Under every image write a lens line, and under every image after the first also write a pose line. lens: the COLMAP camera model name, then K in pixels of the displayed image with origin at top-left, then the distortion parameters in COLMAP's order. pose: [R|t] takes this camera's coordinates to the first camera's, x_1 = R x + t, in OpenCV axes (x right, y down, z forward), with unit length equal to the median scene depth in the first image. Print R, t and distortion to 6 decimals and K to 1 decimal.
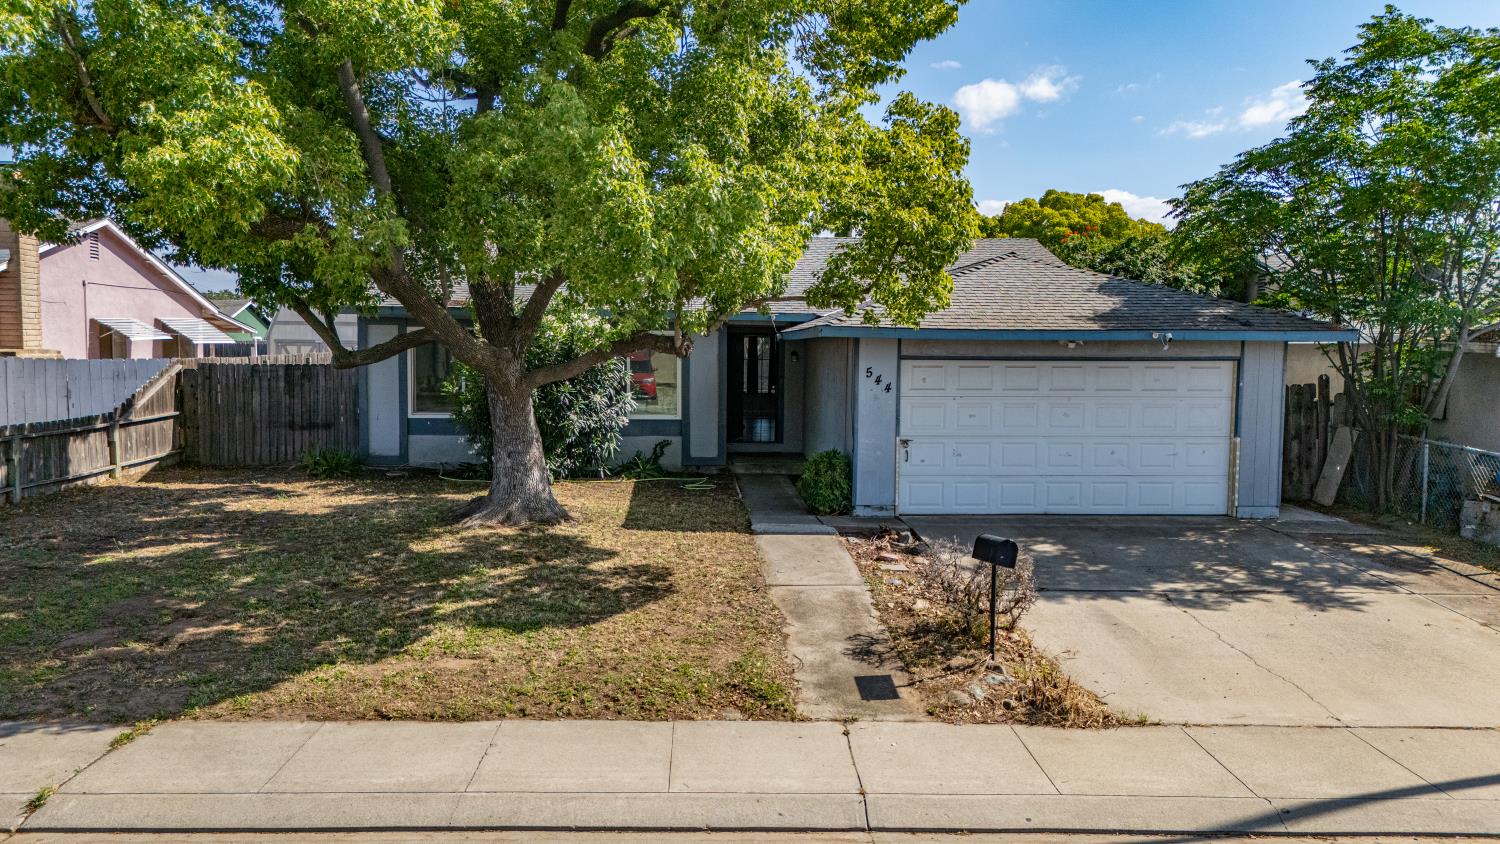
lens RADIAL K [[1098.5, 0, 757.3], [0, 1098.5, 421.9], [0, 0, 1]] dist [0.078539, -0.076393]
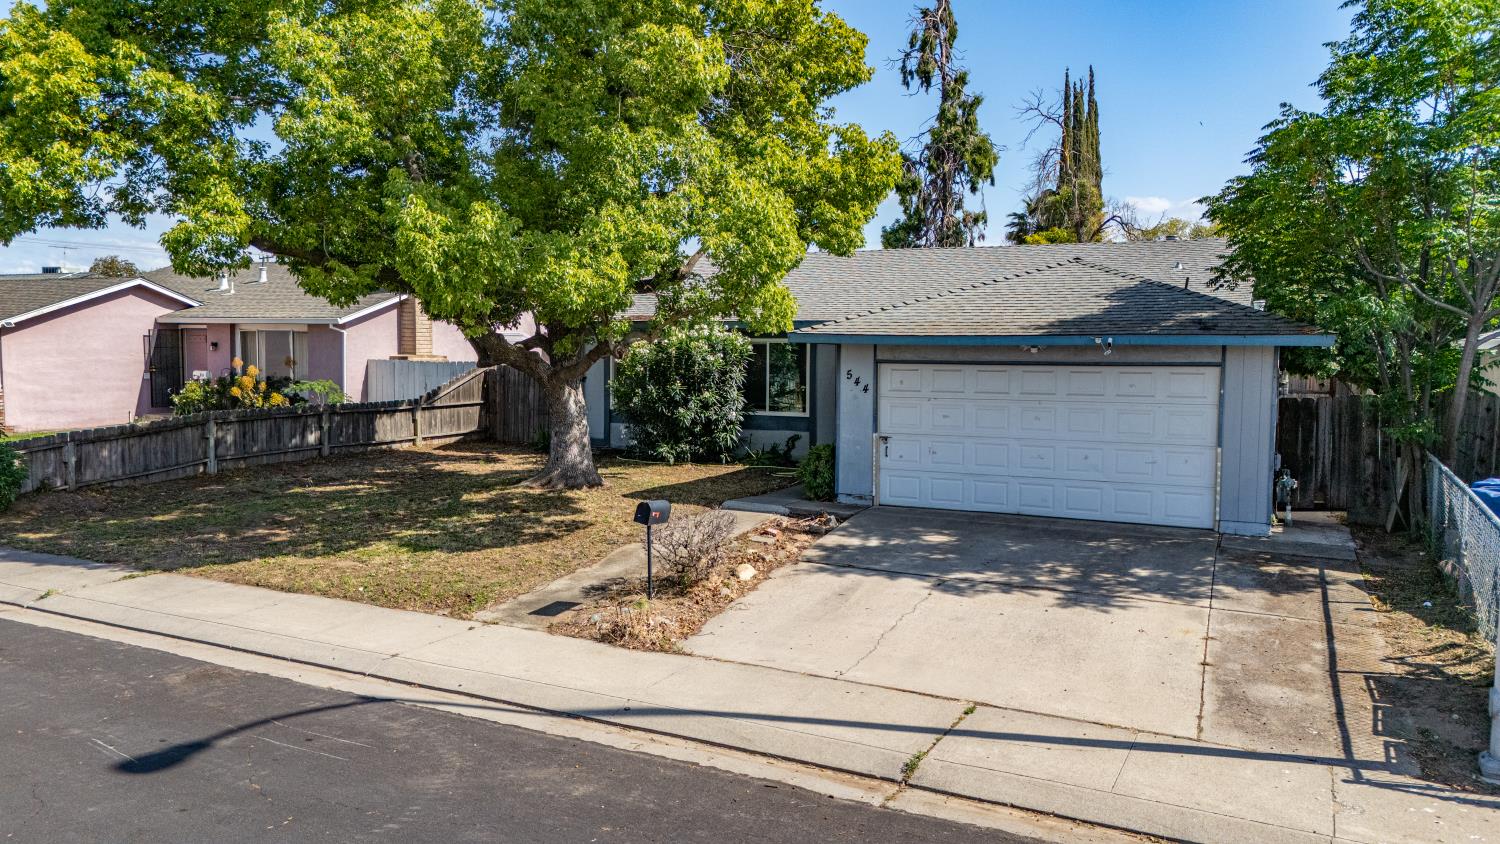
lens RADIAL K [[1098.5, 0, 760.1], [0, 1098.5, 426.8], [0, 0, 1]] dist [0.078539, -0.076393]
pose [[0.874846, 0.033270, -0.483258, 0.549912], [-0.035817, 0.999351, 0.003959, 0.006618], [0.483076, 0.013845, 0.875469, -0.018029]]
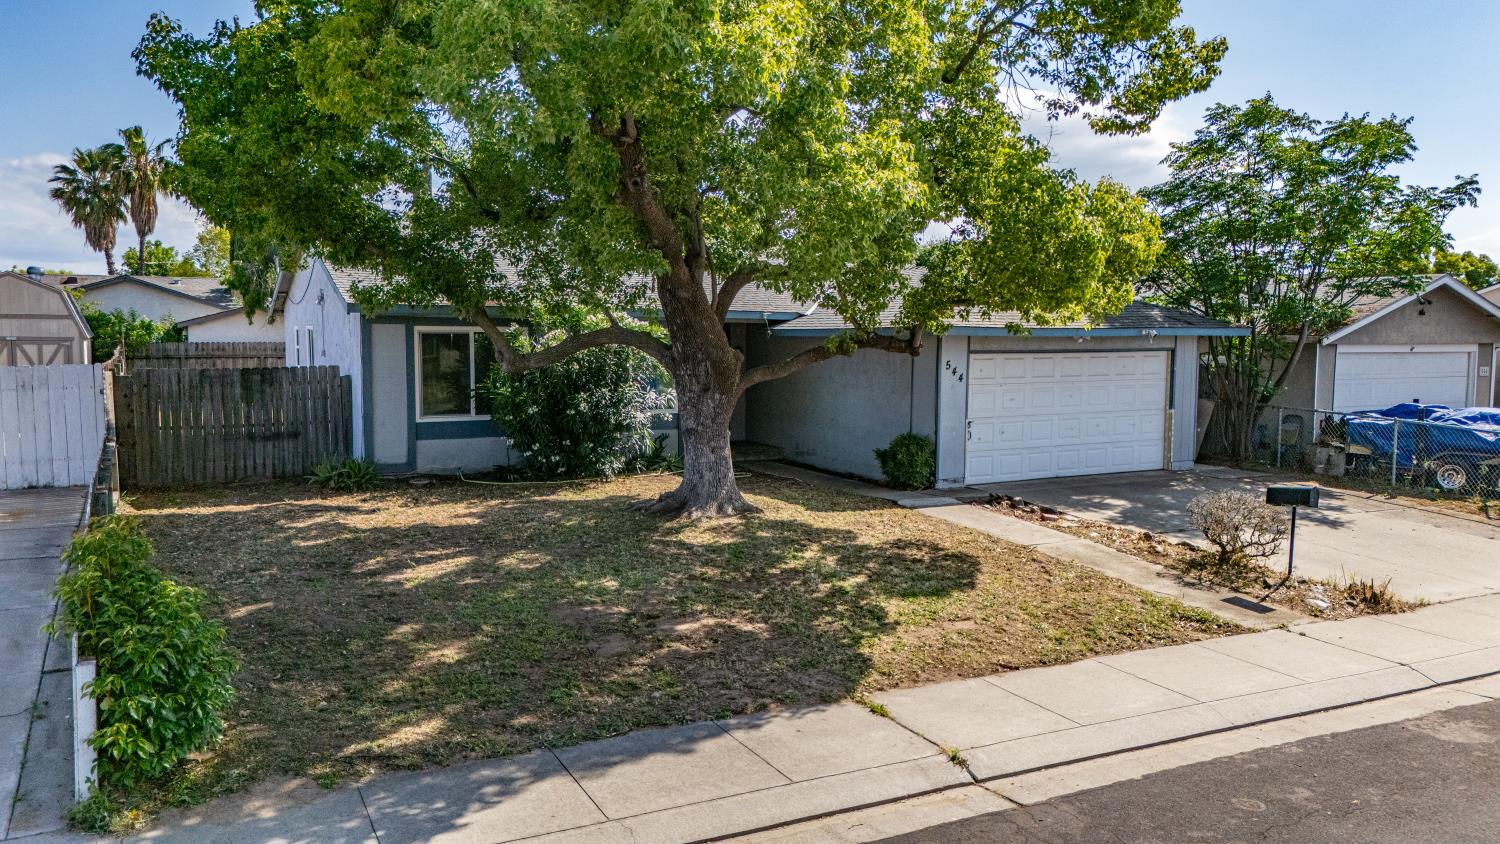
lens RADIAL K [[1098.5, 0, 754.0], [0, 1098.5, 423.8], [0, 0, 1]] dist [0.078539, -0.076393]
pose [[0.902516, -0.041684, 0.428635, -0.573218], [0.036713, 0.999128, 0.019863, -0.013173], [-0.429089, -0.002190, 0.903260, 0.033461]]
